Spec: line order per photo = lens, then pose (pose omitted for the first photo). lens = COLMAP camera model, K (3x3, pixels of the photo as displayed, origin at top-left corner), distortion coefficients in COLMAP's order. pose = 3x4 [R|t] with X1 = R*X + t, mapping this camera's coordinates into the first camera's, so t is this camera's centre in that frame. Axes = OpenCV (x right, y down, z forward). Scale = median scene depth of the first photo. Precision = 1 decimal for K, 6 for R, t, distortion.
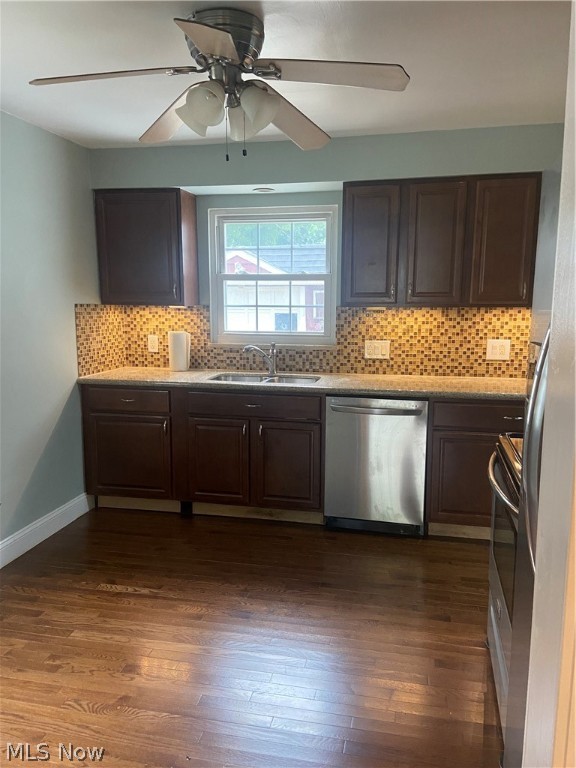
lens RADIAL K [[577.2, 0, 291.2], [0, 577.2, 382.3], [0, 0, 1]] dist [0.105945, -0.097046]
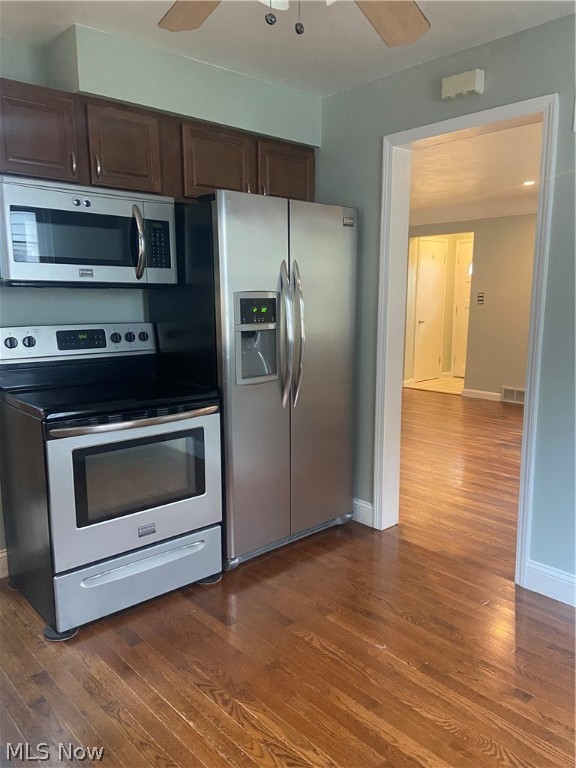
lens RADIAL K [[577.2, 0, 292.0], [0, 577.2, 385.2], [0, 0, 1]] dist [0.105945, -0.097046]
pose [[-0.804768, -0.096808, 0.585642, -0.286446], [0.082252, 0.958906, 0.271538, -0.099850], [-0.587863, 0.266696, -0.763735, 0.880247]]
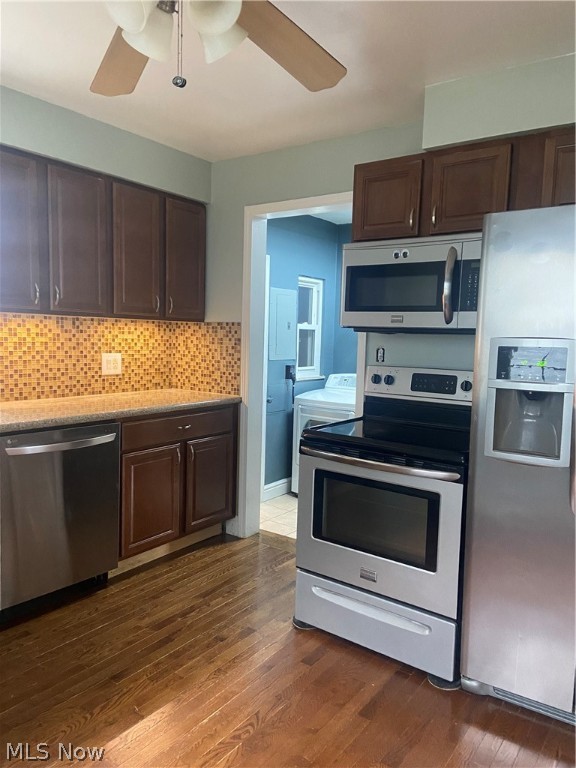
lens RADIAL K [[577.2, 0, 294.4], [0, 577.2, 388.3], [0, 0, 1]] dist [0.105945, -0.097046]
pose [[0.401790, -0.076508, 0.912530, -0.388862], [0.103192, 0.993939, 0.037898, -0.021405], [-0.909899, 0.078939, 0.407250, 0.341307]]
